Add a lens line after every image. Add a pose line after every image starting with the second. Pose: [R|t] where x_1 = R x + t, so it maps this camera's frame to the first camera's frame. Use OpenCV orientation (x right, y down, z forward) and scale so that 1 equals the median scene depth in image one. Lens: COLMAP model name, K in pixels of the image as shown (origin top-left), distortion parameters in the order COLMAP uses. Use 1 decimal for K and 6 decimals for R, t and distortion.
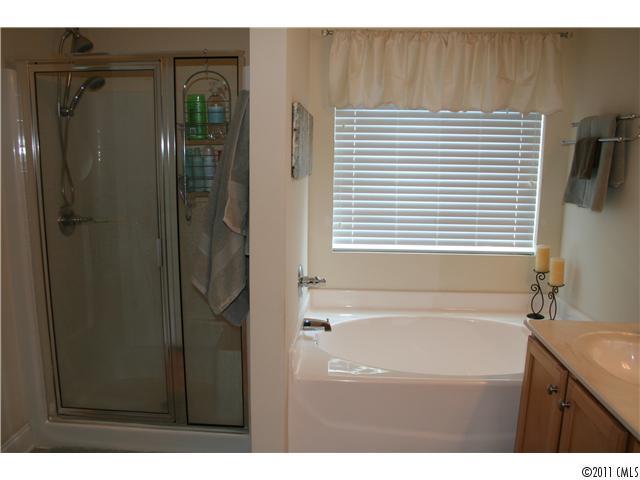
lens RADIAL K [[524.7, 0, 319.3], [0, 524.7, 242.9], [0, 0, 1]] dist [-0.087883, 0.023299]
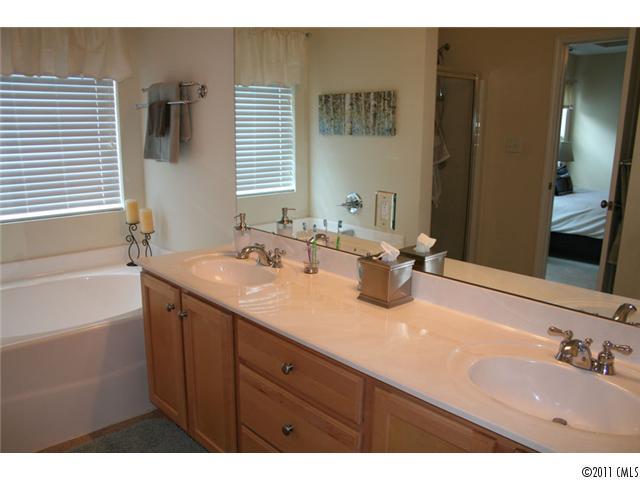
lens RADIAL K [[524.7, 0, 321.3], [0, 524.7, 240.2], [0, 0, 1]] dist [-0.087883, 0.023299]
pose [[0.689359, -0.161975, 0.706079, -0.094965], [0.126013, 0.986635, 0.103306, 0.029908], [-0.713376, 0.017760, 0.700557, -0.082594]]
